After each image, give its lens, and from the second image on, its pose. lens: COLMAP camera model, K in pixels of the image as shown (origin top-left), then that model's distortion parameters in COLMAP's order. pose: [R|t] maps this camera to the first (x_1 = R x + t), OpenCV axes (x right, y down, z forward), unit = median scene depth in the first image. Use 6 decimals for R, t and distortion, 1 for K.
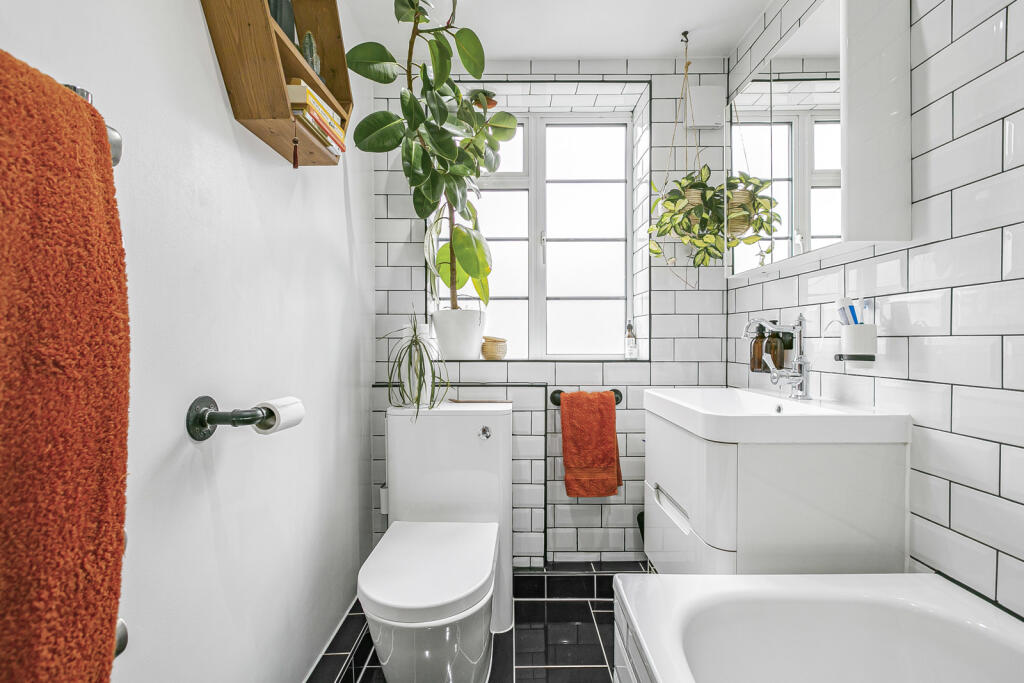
lens RADIAL K [[461.2, 0, 512.0], [0, 461.2, 341.5], [0, 0, 1]] dist [0.001259, 0.000939]
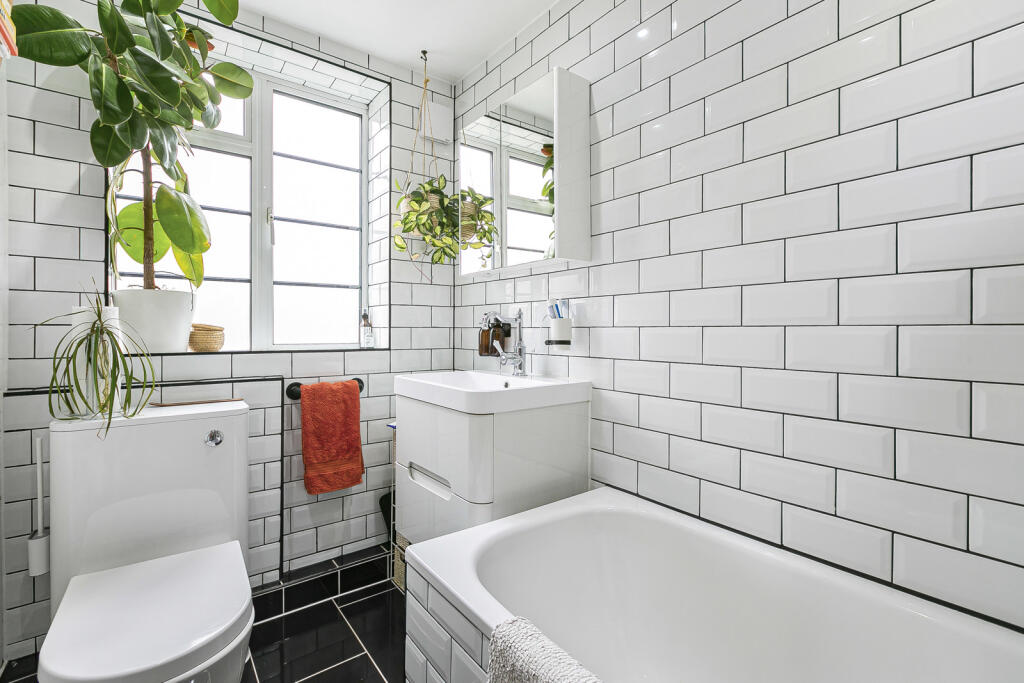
lens RADIAL K [[463.5, 0, 512.4], [0, 463.5, 325.7], [0, 0, 1]] dist [0.000333, -0.000277]
pose [[0.791125, 0.008942, 0.611589, -0.135145], [-0.001655, 0.999921, -0.012479, 0.001745], [-0.611652, 0.008861, 0.791078, -0.002148]]
